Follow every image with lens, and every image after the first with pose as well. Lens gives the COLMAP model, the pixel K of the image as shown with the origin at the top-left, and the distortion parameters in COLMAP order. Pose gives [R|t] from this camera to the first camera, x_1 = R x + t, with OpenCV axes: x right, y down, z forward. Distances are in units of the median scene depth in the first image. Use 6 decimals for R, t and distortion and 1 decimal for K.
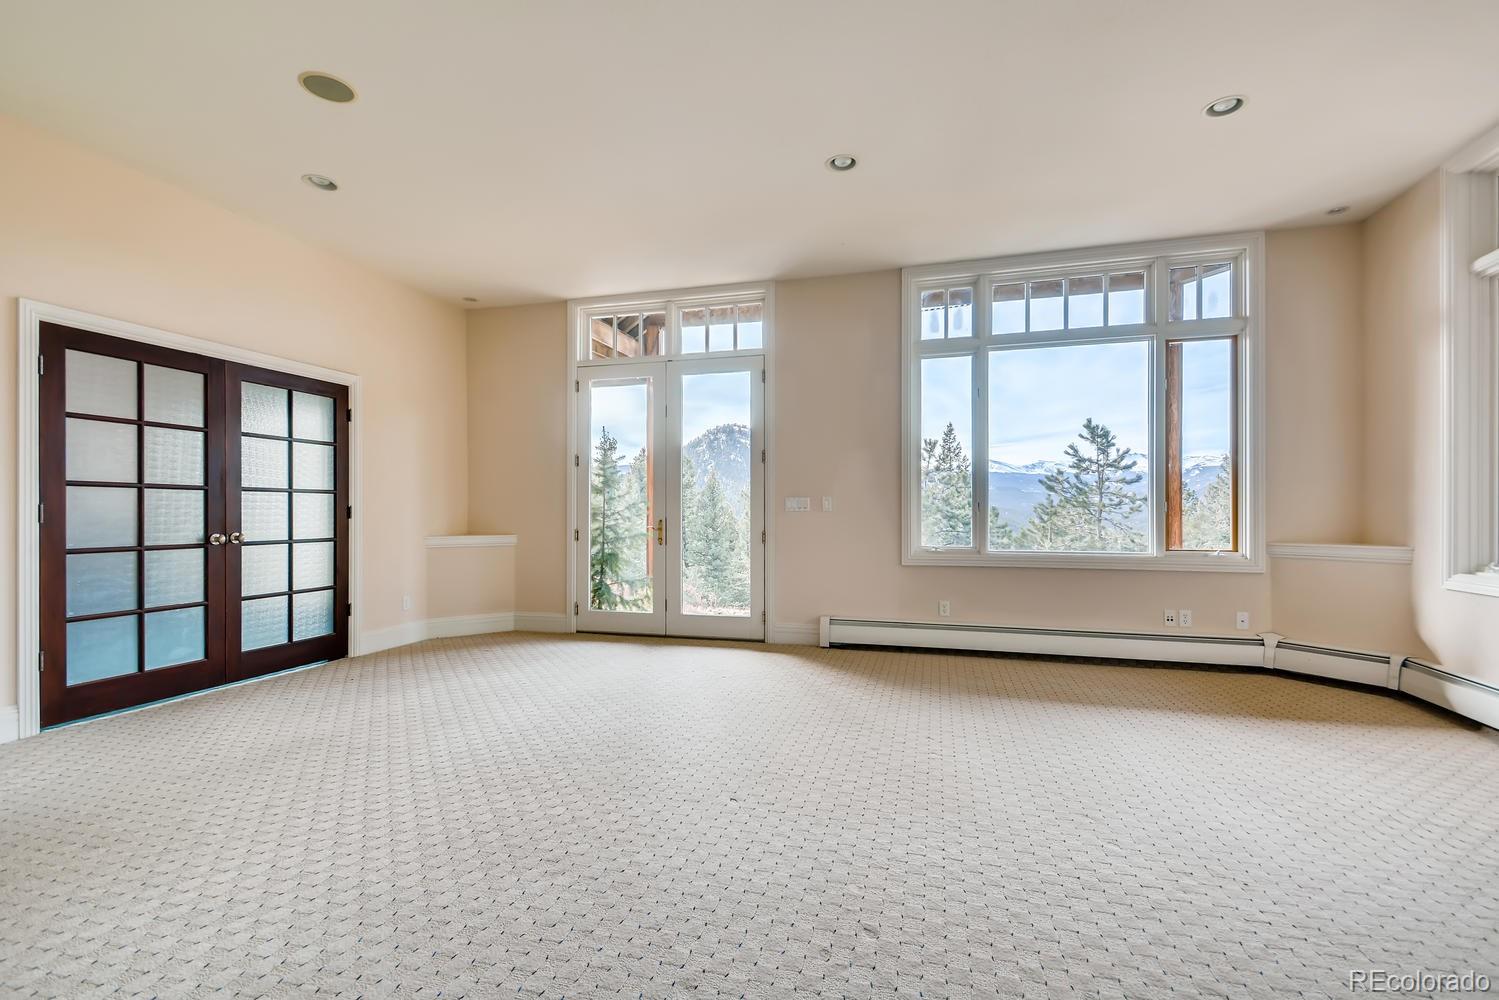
lens RADIAL K [[678.4, 0, 735.2], [0, 678.4, 507.4], [0, 0, 1]] dist [0.022441, -0.010388]
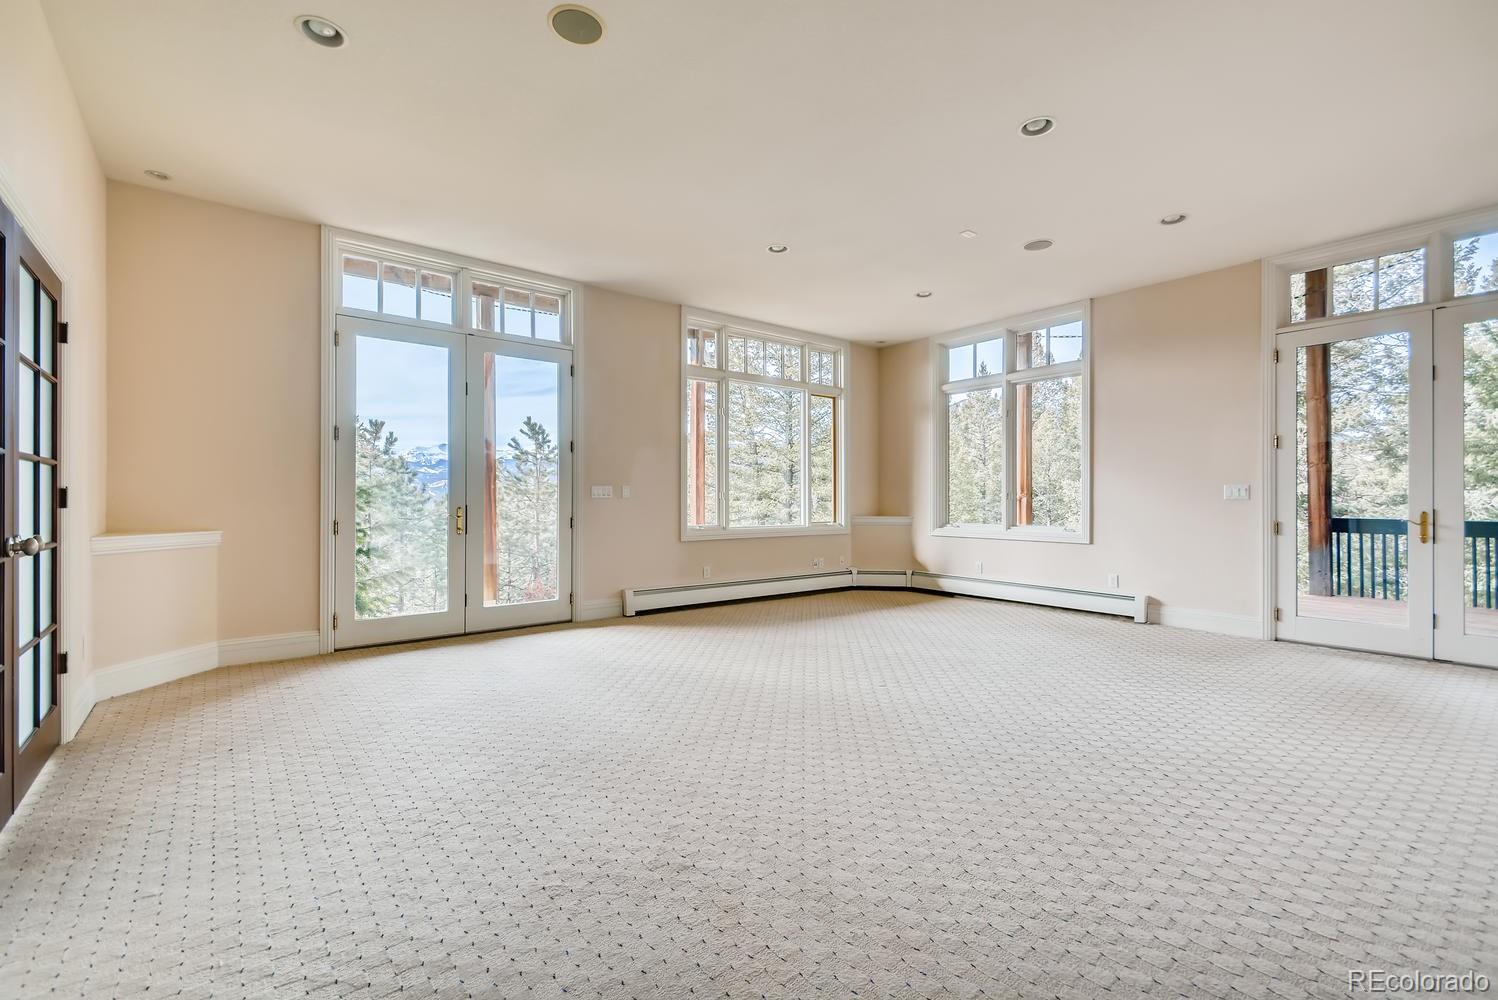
lens RADIAL K [[677.9, 0, 734.5], [0, 677.9, 493.5], [0, 0, 1]] dist [0.022441, -0.010388]
pose [[0.576109, 0.007303, 0.817340, -0.645370], [-0.007620, 0.999965, -0.003564, 0.000383], [-0.817337, -0.004175, 0.576145, 0.174829]]
